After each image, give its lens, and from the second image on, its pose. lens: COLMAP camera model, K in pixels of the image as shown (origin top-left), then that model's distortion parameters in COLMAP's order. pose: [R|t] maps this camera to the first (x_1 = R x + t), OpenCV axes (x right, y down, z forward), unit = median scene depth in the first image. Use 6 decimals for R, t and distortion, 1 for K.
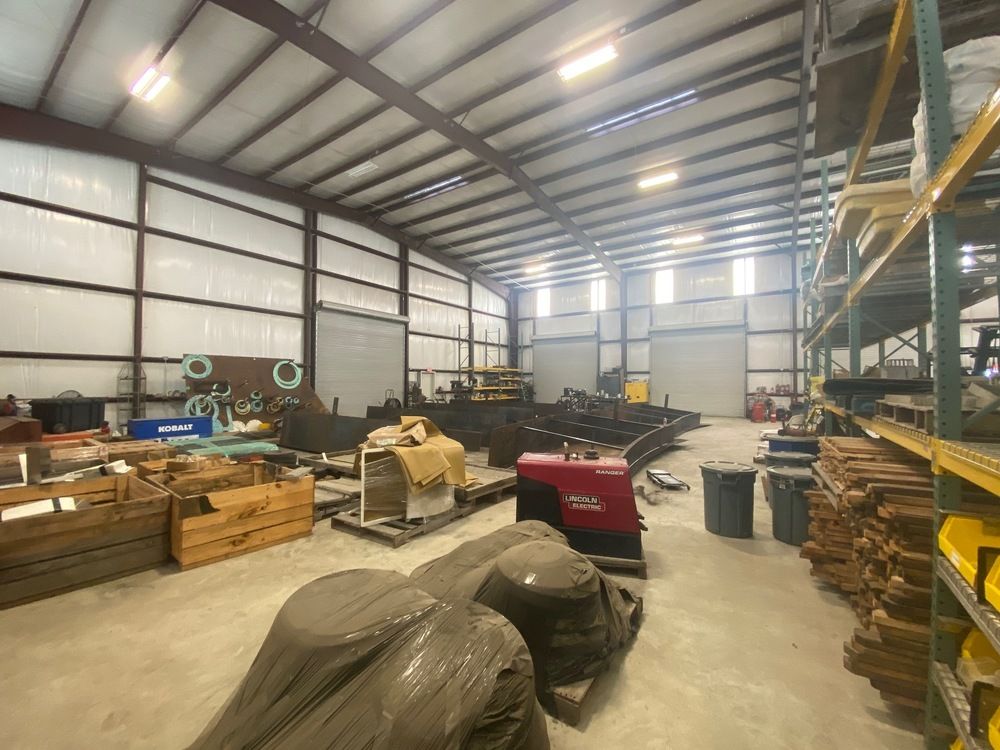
lens RADIAL K [[411.8, 0, 503.5], [0, 411.8, 378.7], [0, 0, 1]] dist [0.000150, -0.011363]
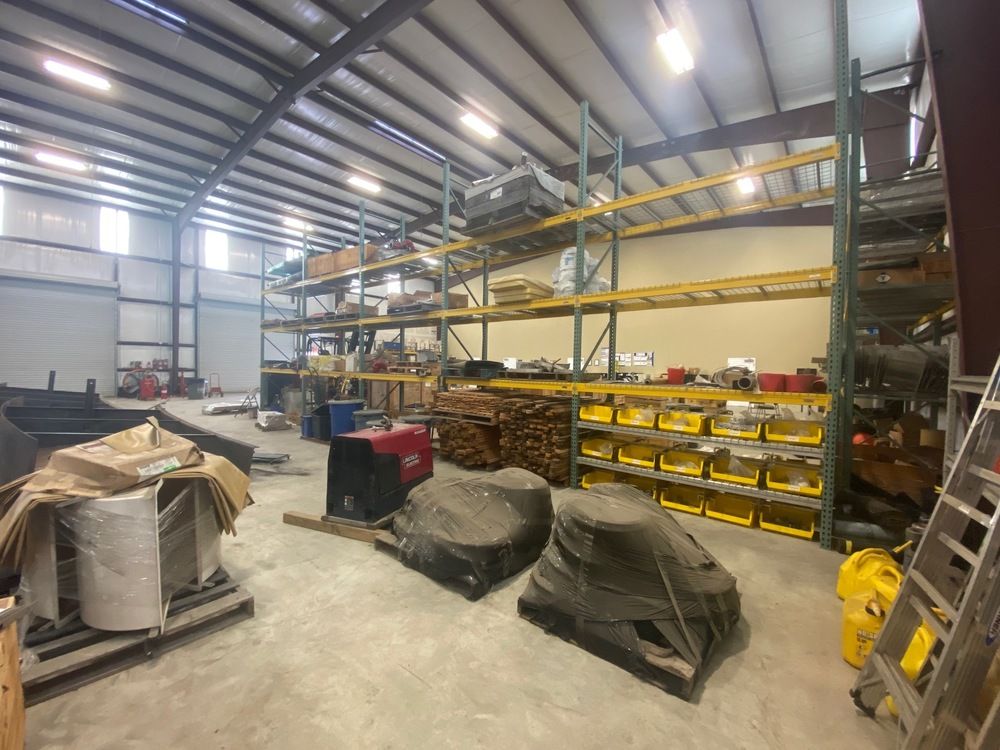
lens RADIAL K [[401.7, 0, 500.0], [0, 401.7, 375.0], [0, 0, 1]] dist [0.000561, -0.000099]
pose [[0.104013, -0.024443, 0.994276, -0.393681], [-0.029079, 0.999196, 0.027606, 0.005729], [-0.994151, -0.031784, 0.103218, 0.269069]]
